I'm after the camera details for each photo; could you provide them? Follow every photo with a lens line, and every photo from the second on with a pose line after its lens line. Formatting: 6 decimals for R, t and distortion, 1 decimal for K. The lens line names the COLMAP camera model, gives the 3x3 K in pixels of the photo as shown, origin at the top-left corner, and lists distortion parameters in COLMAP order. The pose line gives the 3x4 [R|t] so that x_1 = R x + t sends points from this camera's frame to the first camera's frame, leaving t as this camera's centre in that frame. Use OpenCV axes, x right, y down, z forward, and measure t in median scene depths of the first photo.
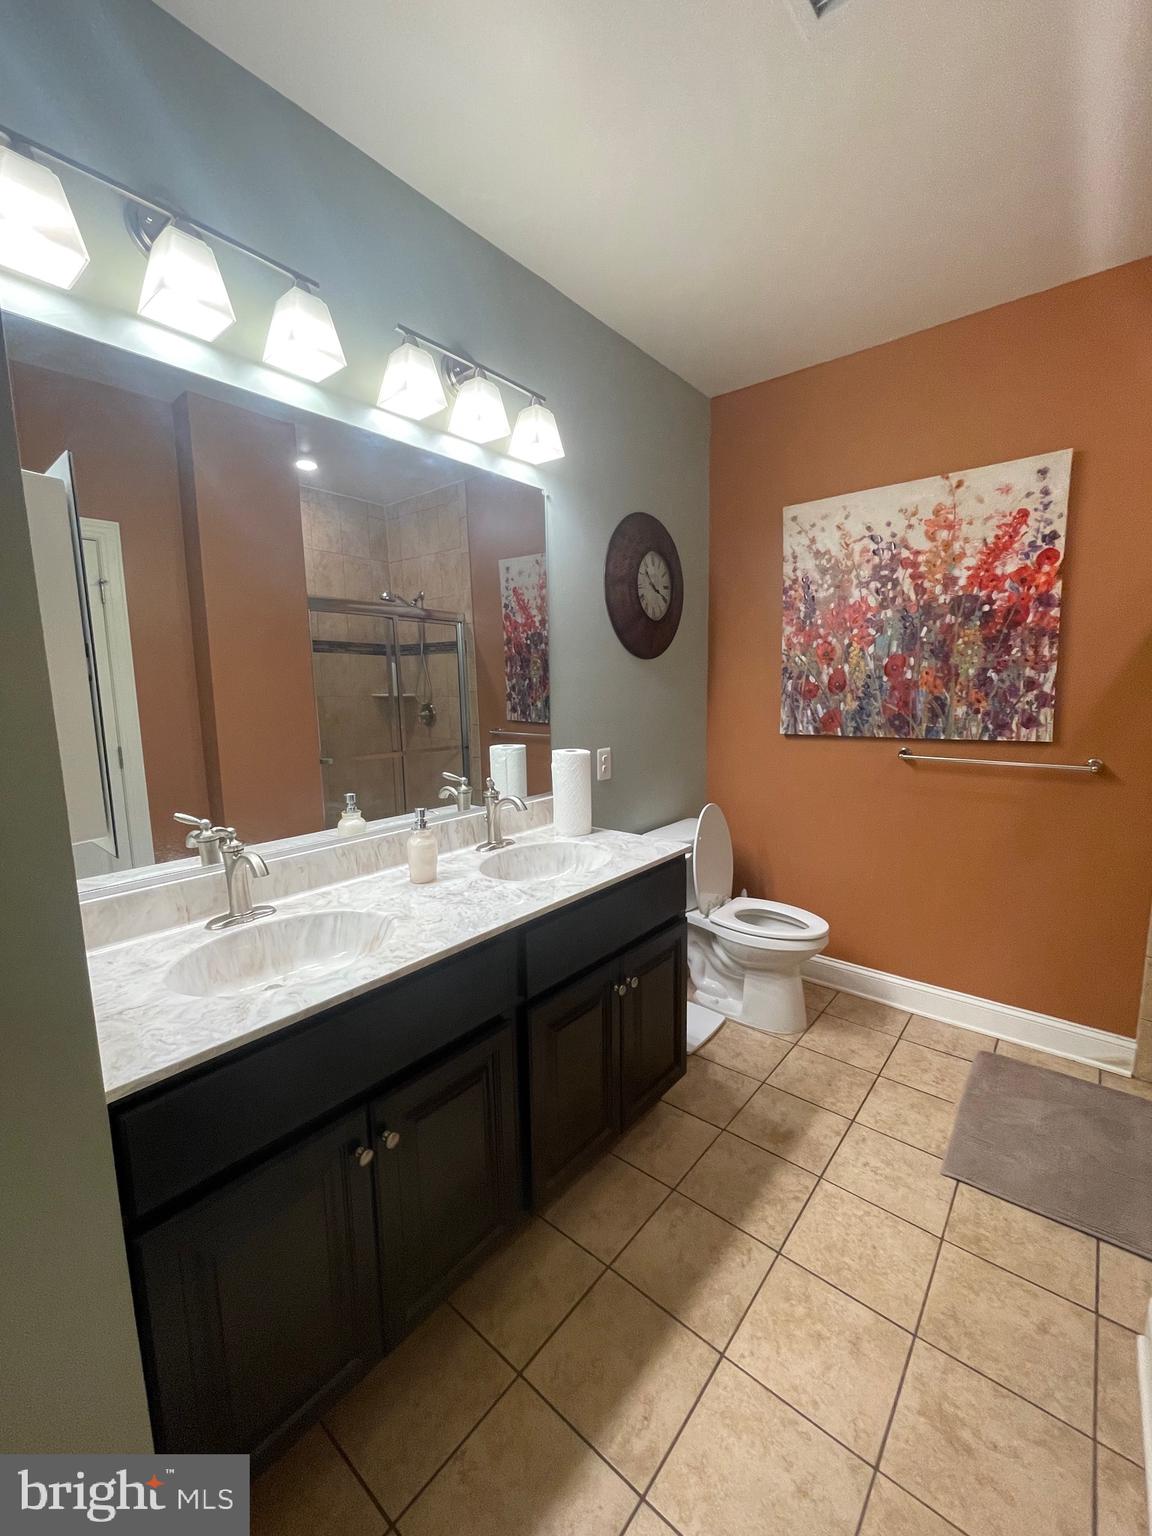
lens RADIAL K [[622.7, 0, 577.7], [0, 622.7, 765.0], [0, 0, 1]] dist [0.000036, 0.000156]
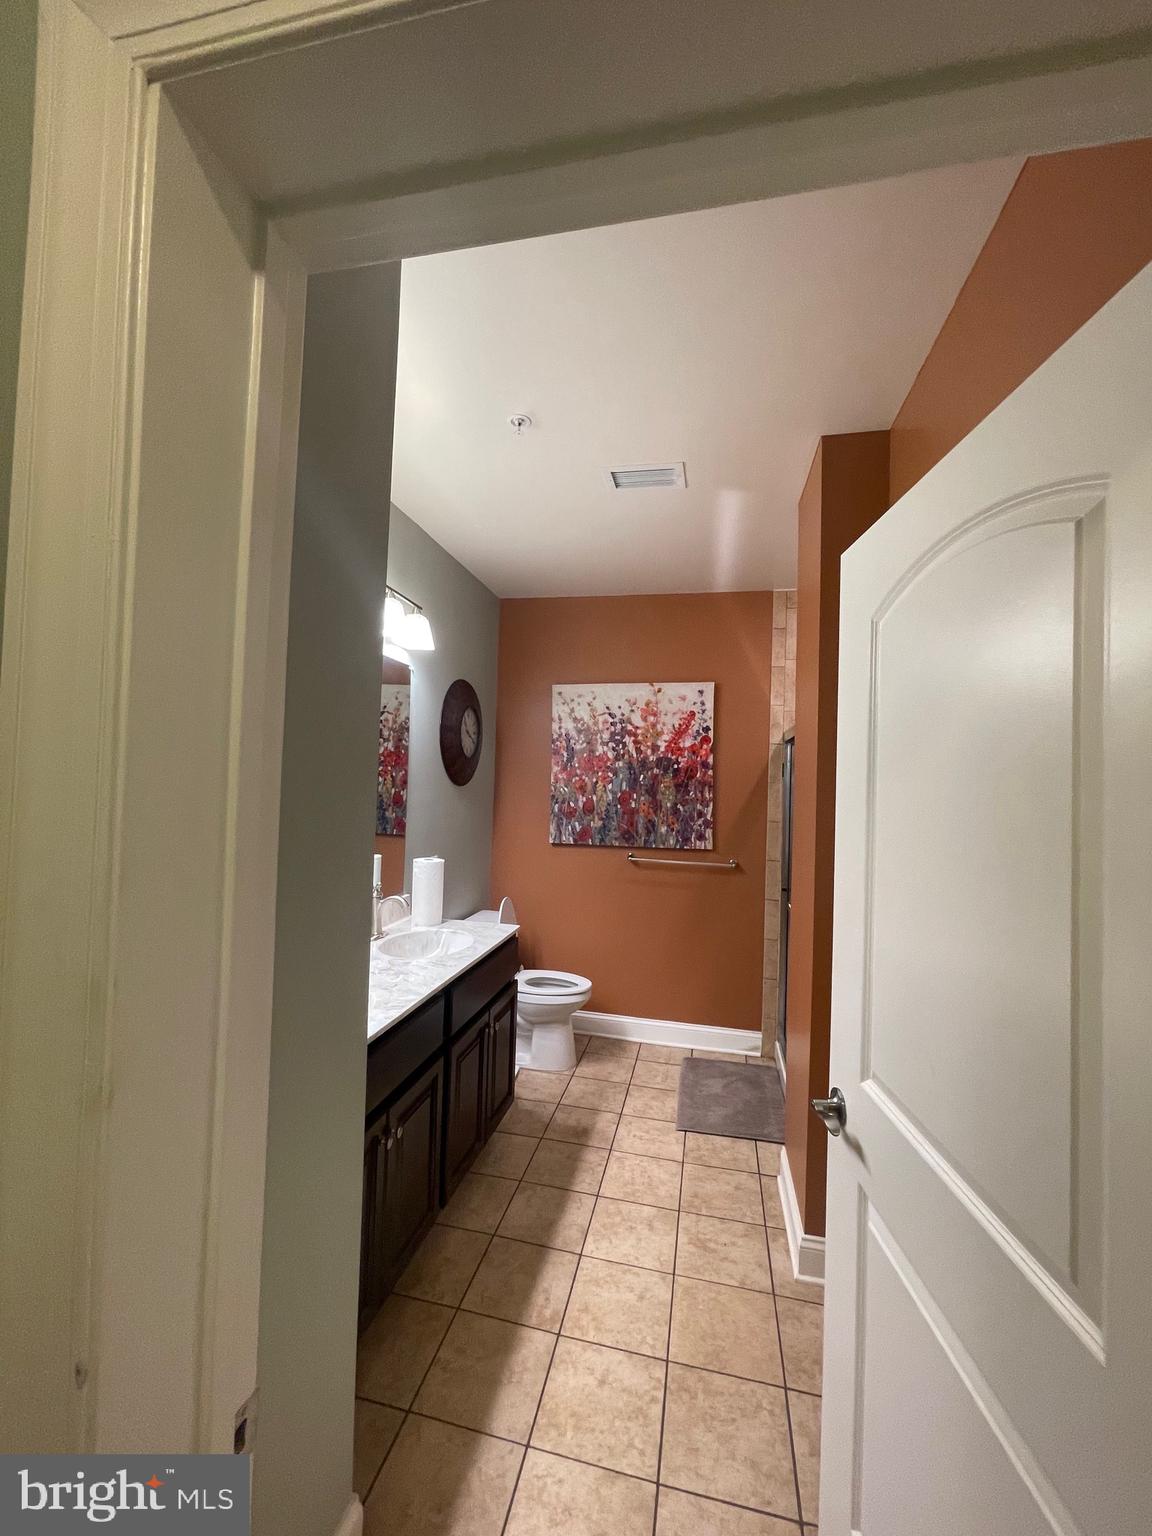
lens RADIAL K [[622.7, 0, 577.7], [0, 622.7, 765.0], [0, 0, 1]] dist [0.000036, 0.000156]
pose [[0.886244, 0.054358, 0.460019, -0.310867], [0.018261, 0.988219, -0.151953, -0.013549], [-0.462859, 0.143068, 0.874810, -0.296126]]
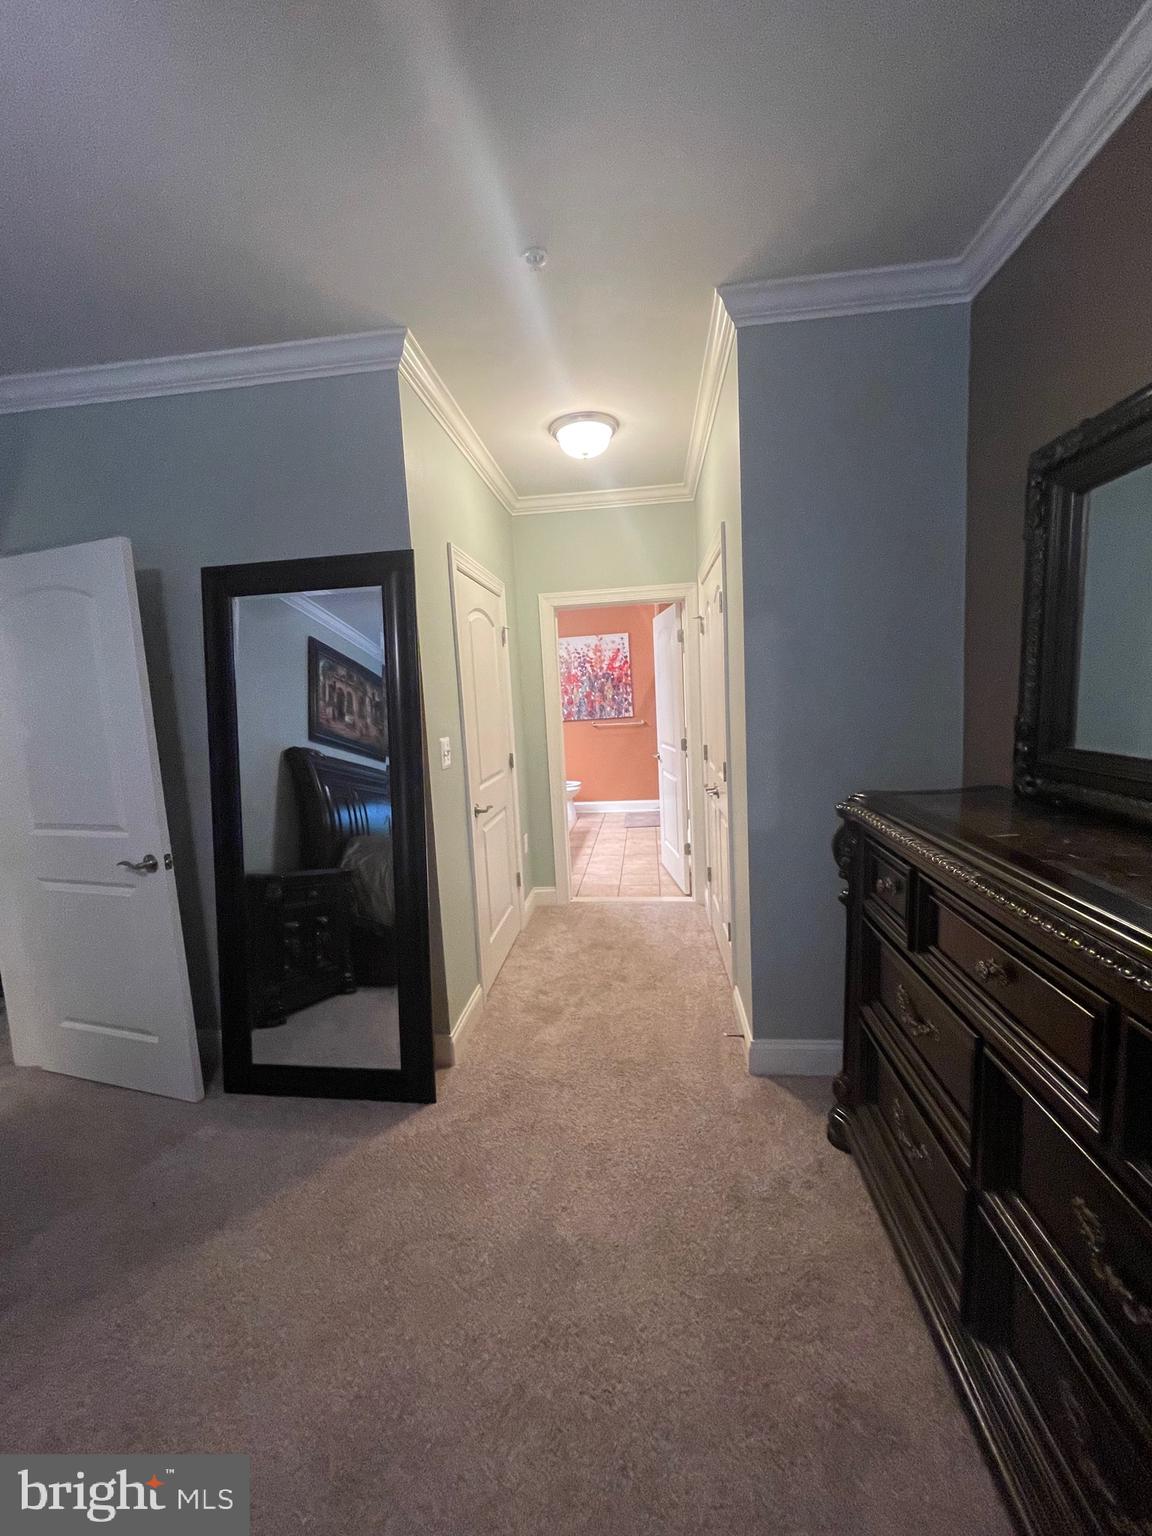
lens RADIAL K [[622.7, 0, 577.7], [0, 622.7, 765.0], [0, 0, 1]] dist [0.000036, 0.000156]
pose [[0.833756, -0.096217, 0.543685, -1.284232], [0.114561, 0.993416, 0.000124, 0.181199], [-0.540118, 0.062182, 0.839289, -1.575982]]
